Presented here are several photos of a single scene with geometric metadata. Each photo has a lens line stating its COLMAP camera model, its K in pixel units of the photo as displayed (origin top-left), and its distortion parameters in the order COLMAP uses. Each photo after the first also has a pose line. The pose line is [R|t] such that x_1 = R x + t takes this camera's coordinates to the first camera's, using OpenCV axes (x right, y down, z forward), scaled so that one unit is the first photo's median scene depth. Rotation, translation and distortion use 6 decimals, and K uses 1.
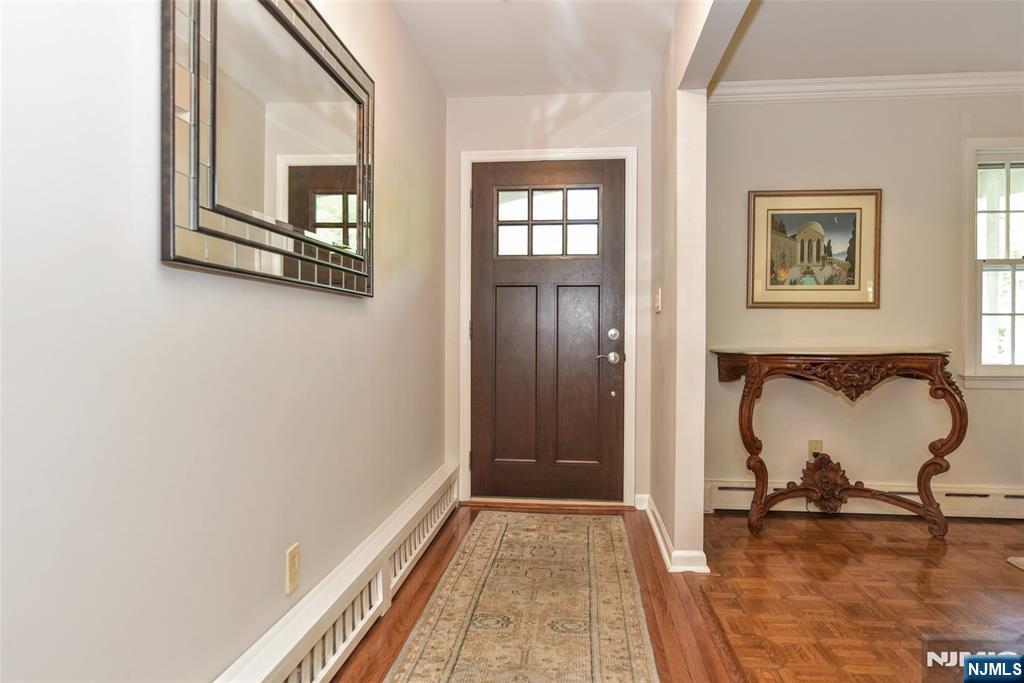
lens RADIAL K [[635.3, 0, 513.5], [0, 635.3, 345.4], [0, 0, 1]] dist [-0.043404, -0.001713]
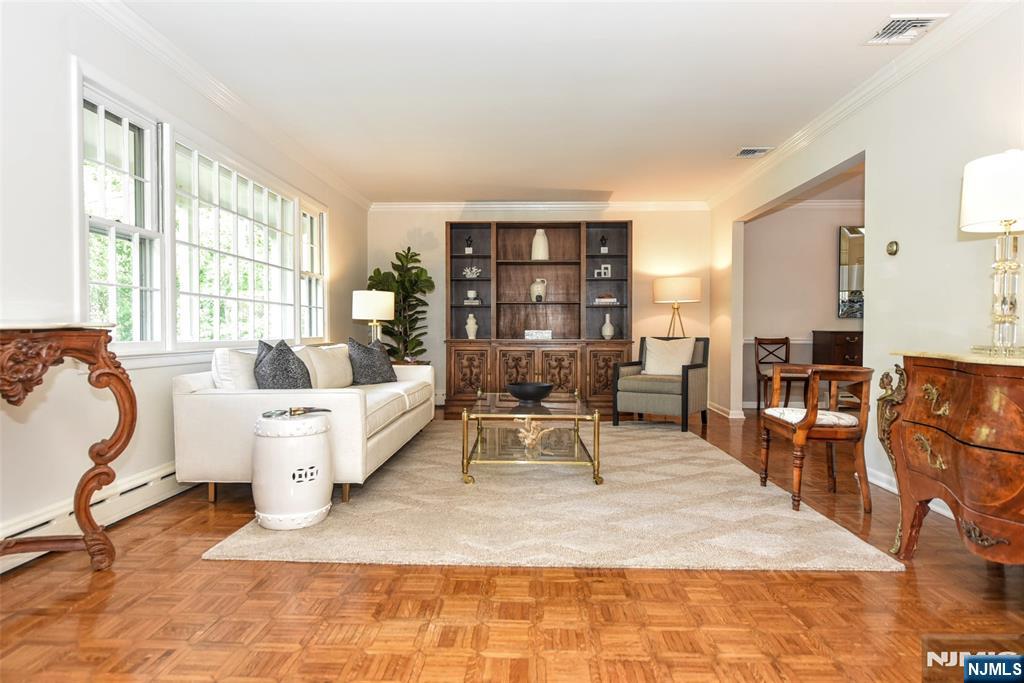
lens RADIAL K [[584.9, 0, 511.0], [0, 584.9, 336.9], [0, 0, 1]] dist [0.002320, 0.000525]
pose [[-0.060361, -0.018210, 0.998011, -0.056457], [0.010977, 0.999761, 0.018906, 0.015523], [-0.998116, 0.012096, -0.060146, 0.528806]]
